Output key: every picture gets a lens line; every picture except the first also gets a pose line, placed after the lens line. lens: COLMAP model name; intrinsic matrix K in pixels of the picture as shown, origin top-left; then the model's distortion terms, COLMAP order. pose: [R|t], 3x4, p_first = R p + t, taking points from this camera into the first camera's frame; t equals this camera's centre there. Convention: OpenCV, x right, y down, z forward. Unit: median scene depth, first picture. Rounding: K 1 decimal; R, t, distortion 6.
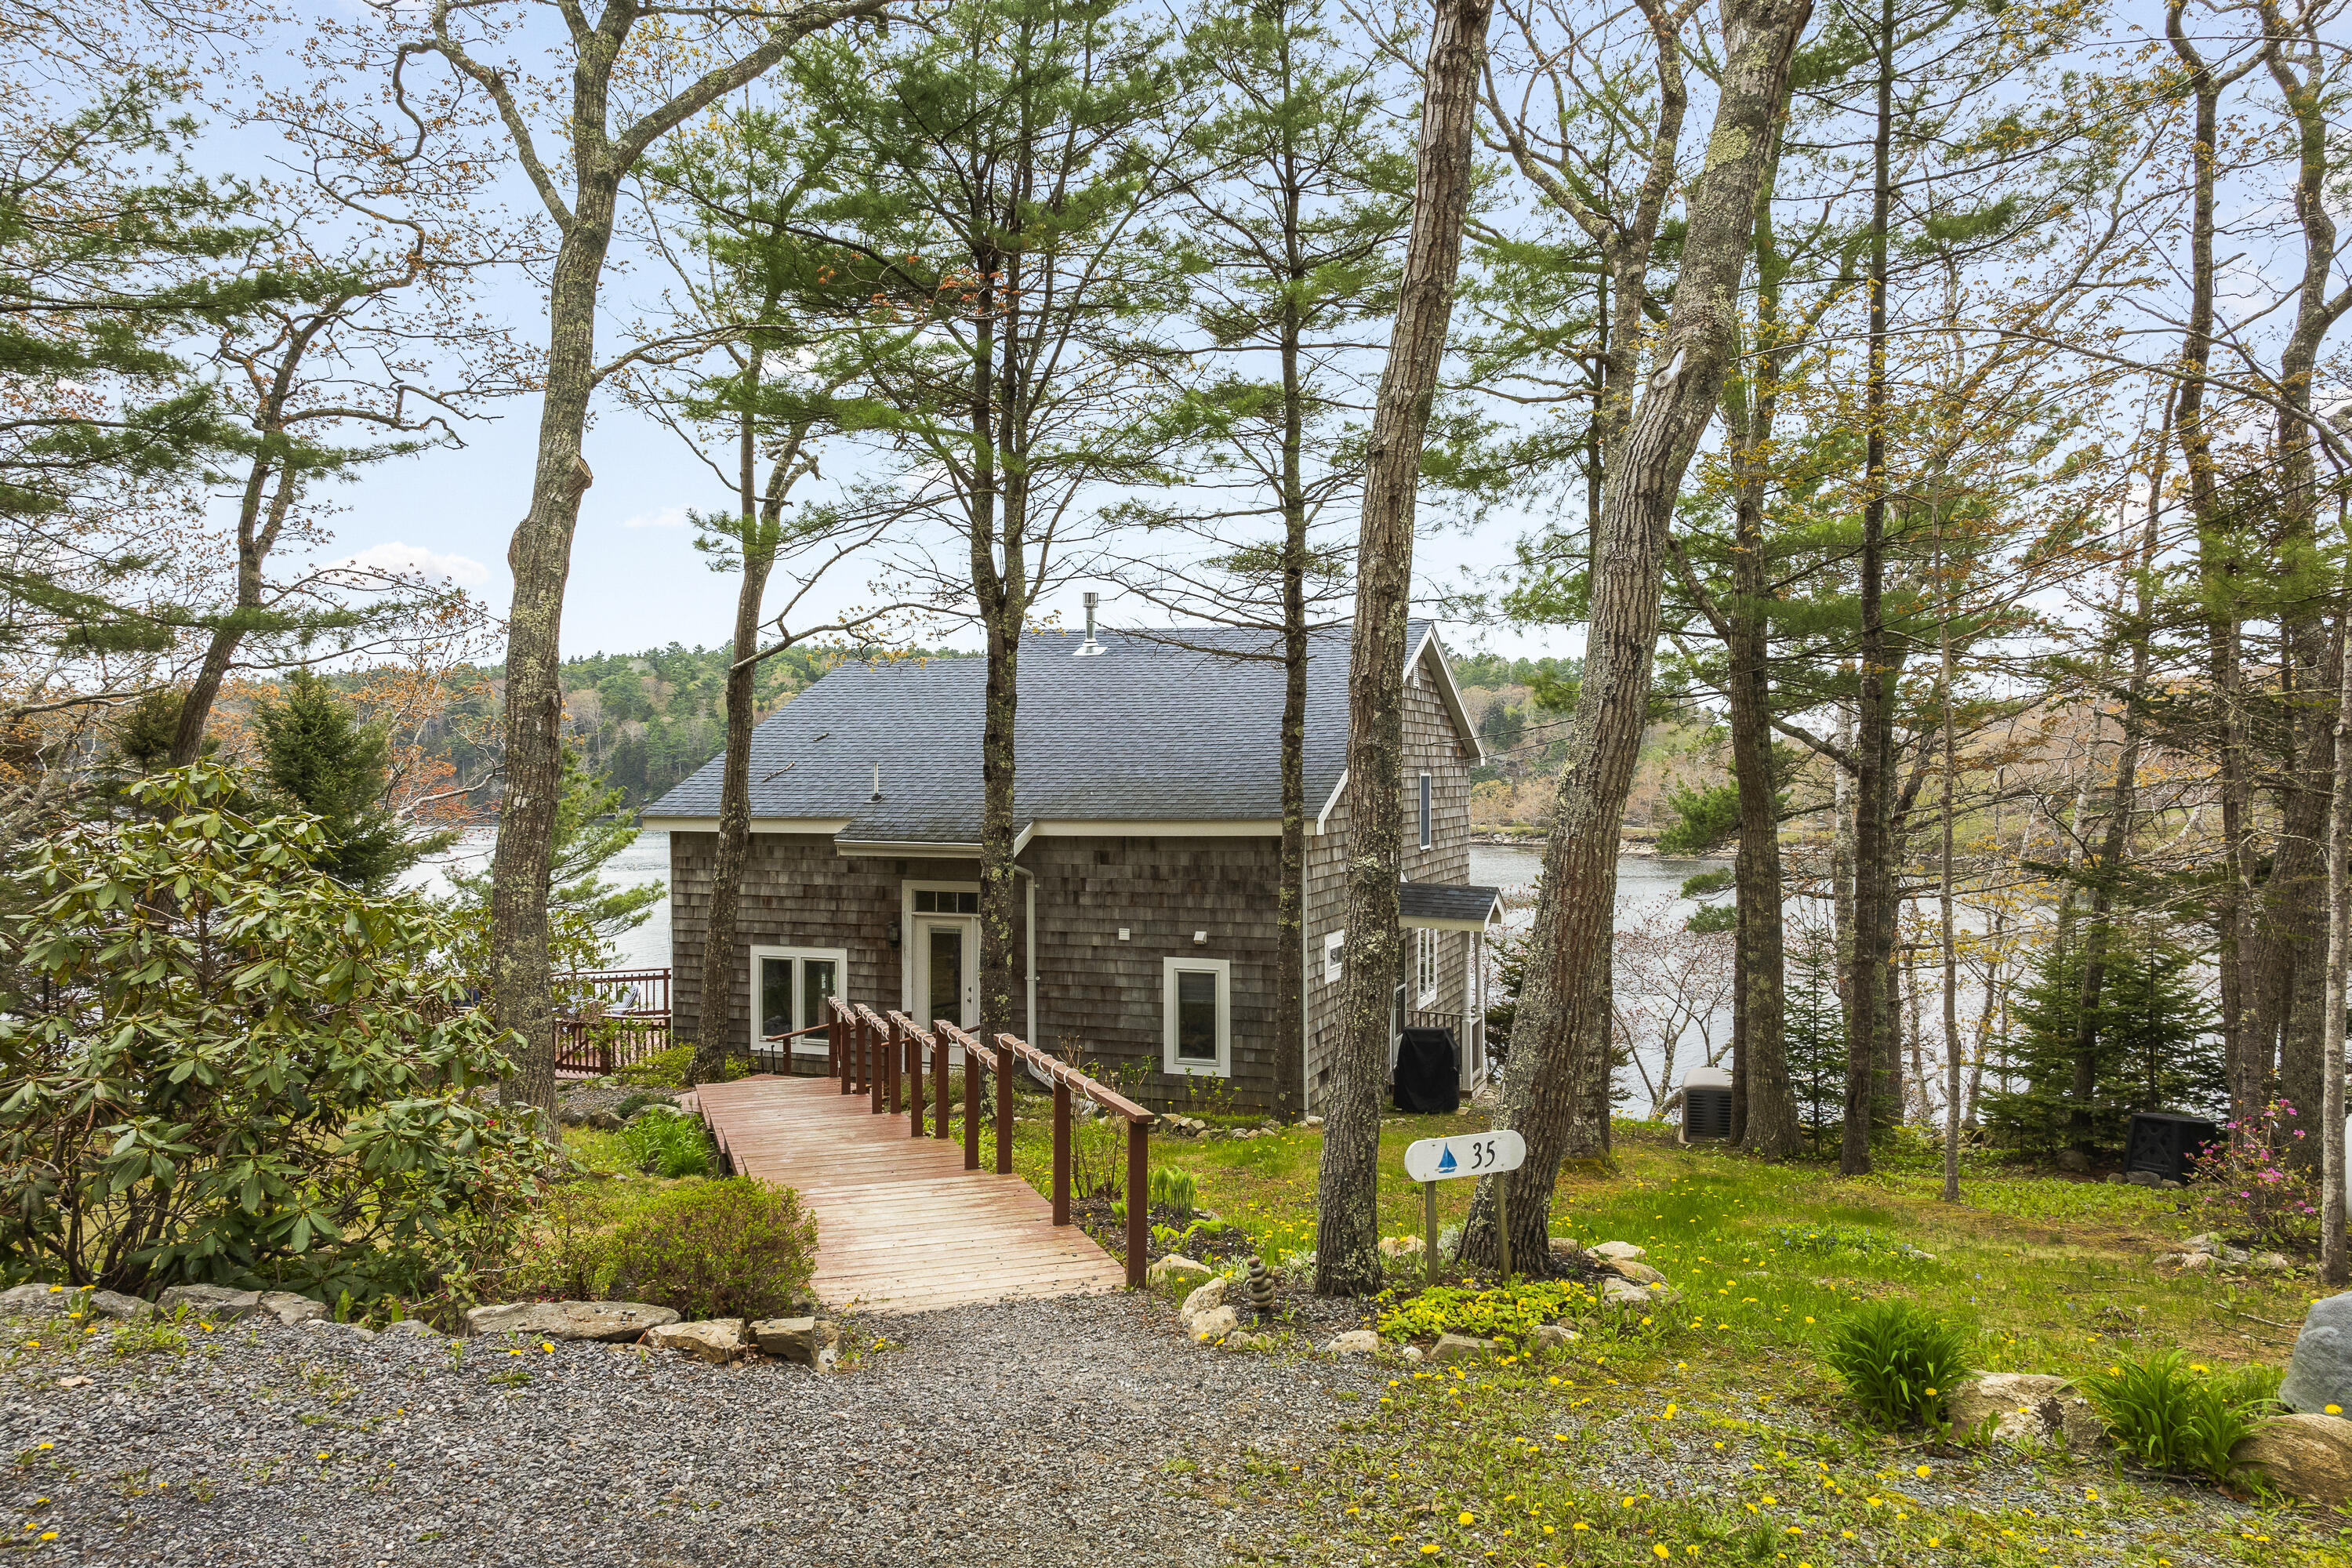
lens RADIAL K [[1678.8, 0, 1180.2], [0, 1678.8, 784.3], [0, 0, 1]] dist [0.002578, -0.000519]
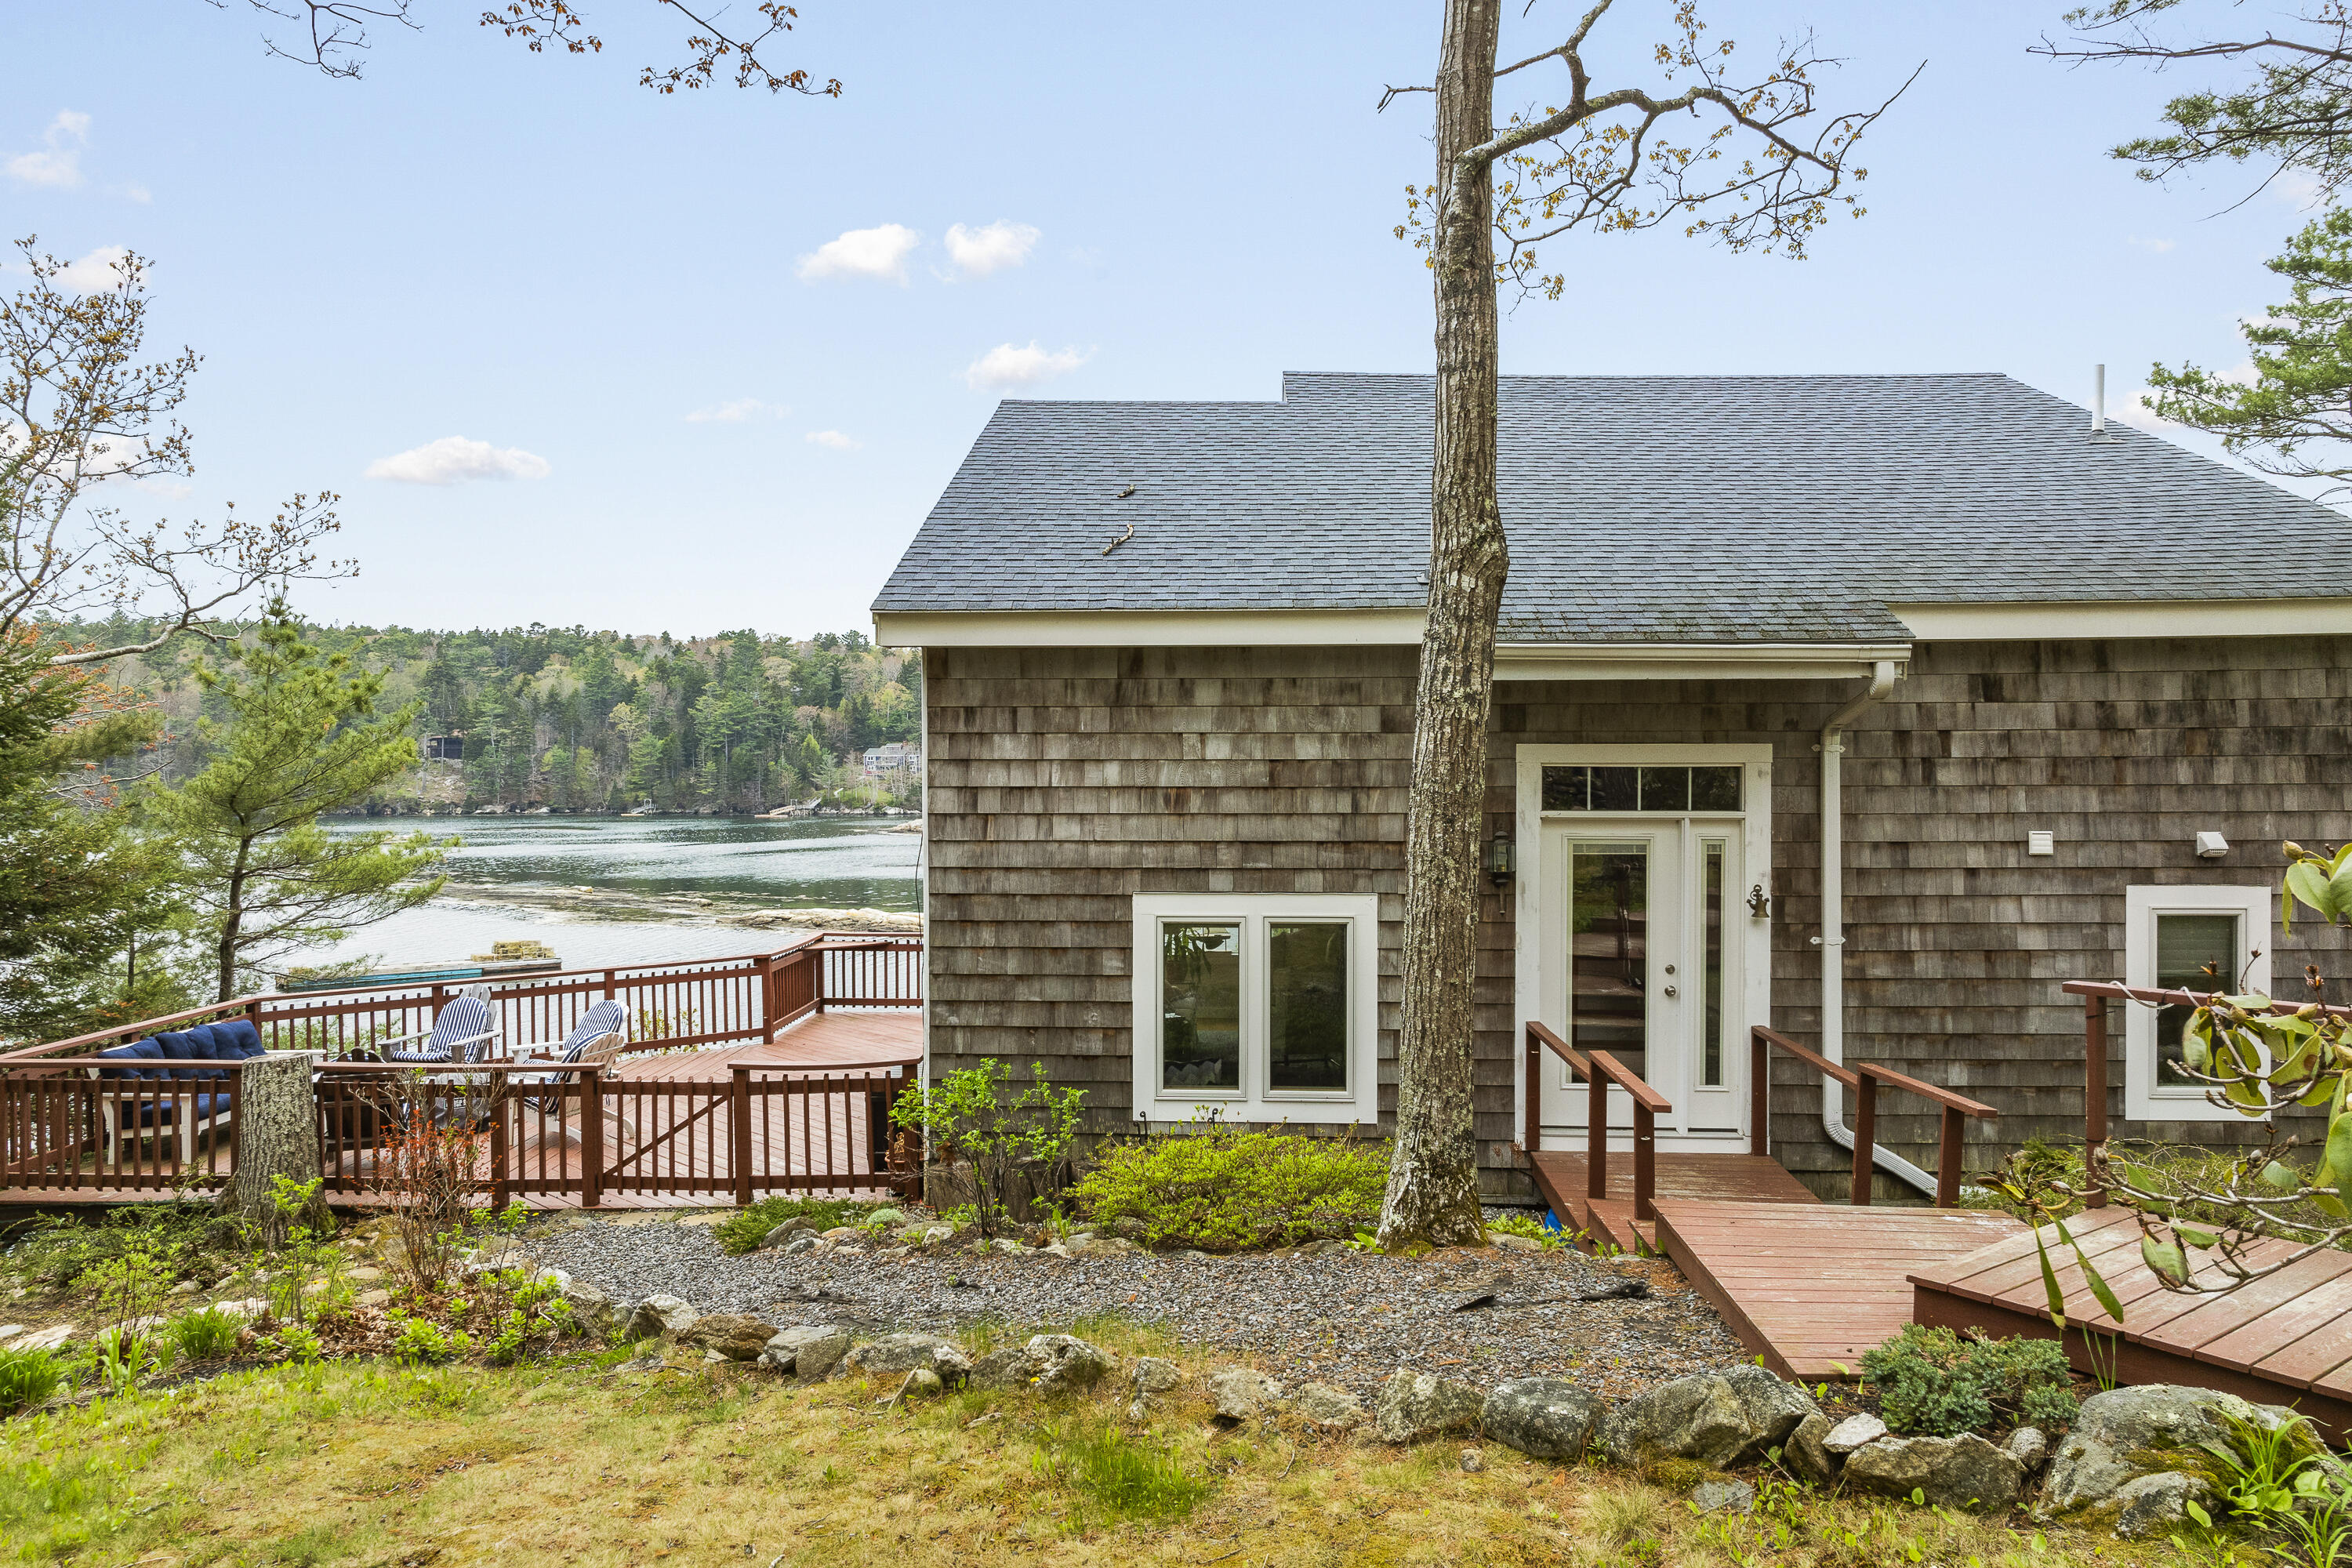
lens RADIAL K [[1678.8, 0, 1171.6], [0, 1678.8, 783.4], [0, 0, 1]] dist [0.002578, -0.000519]
pose [[0.953197, -0.000208, 0.302351, -0.405107], [0.003056, 0.999955, -0.008944, 0.072581], [-0.302335, 0.009450, 0.953155, 0.583361]]
